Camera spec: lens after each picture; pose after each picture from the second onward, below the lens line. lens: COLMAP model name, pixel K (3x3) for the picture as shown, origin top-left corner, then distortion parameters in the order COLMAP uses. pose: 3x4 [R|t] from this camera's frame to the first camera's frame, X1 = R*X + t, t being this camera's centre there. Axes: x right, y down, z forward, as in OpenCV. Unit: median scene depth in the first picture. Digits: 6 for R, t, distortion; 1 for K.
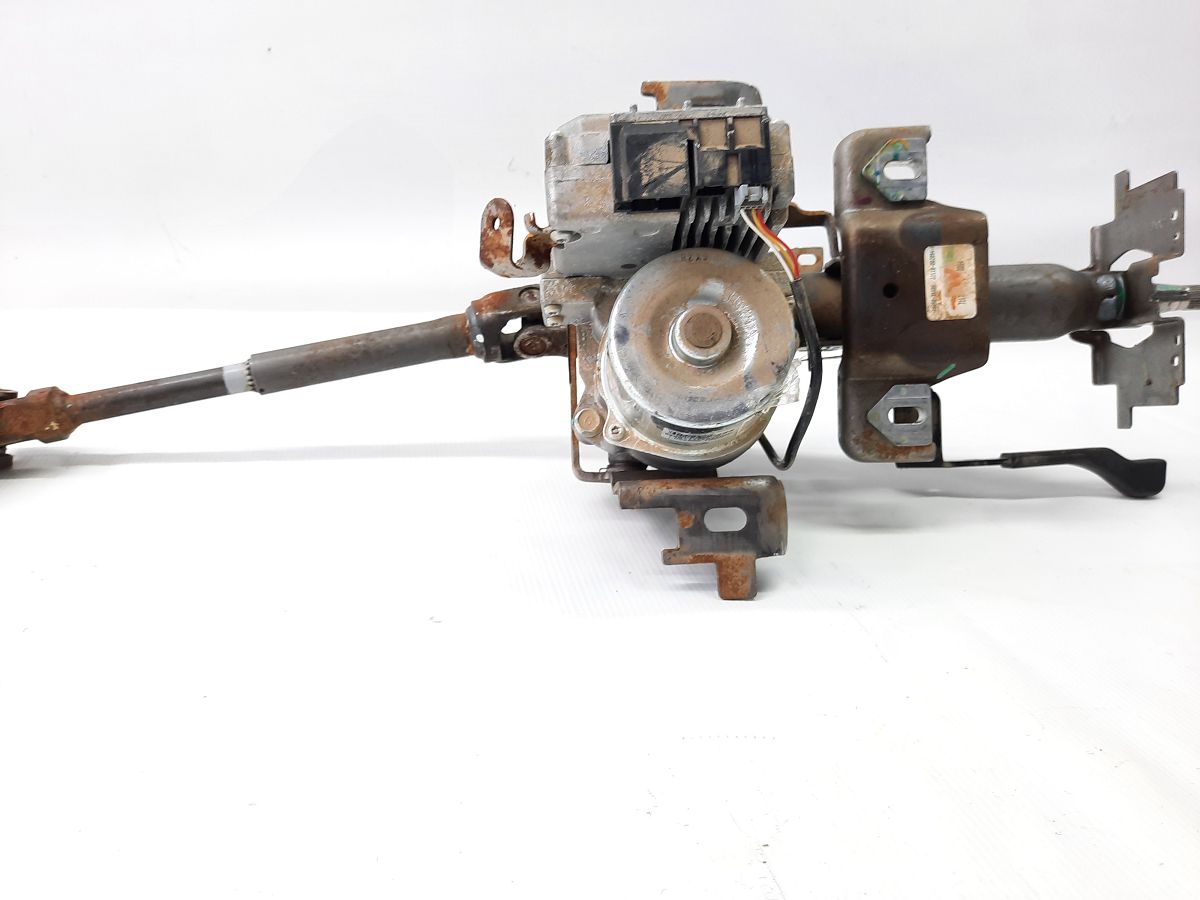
lens RADIAL K [[883.7, 0, 600.0], [0, 883.7, 450.0], [0, 0, 1]] dist [0.006576, 0.000512]
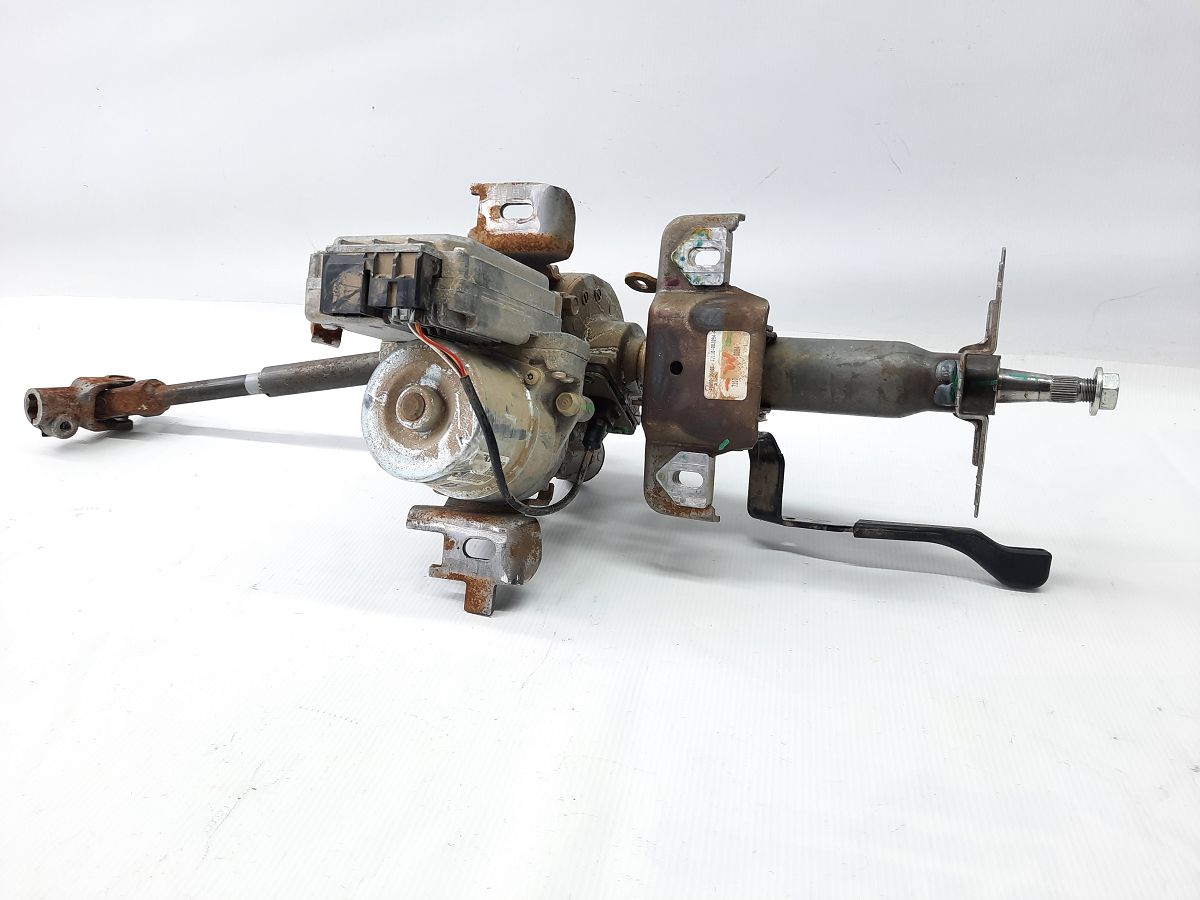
lens RADIAL K [[851.7, 0, 600.0], [0, 851.7, 450.0], [0, 0, 1]] dist [0.005777, -0.003335]
pose [[0.919044, 0.123734, -0.374230, 0.657688], [-0.096771, 0.991222, 0.090081, -0.165455], [0.382091, -0.046574, 0.922950, -0.033716]]
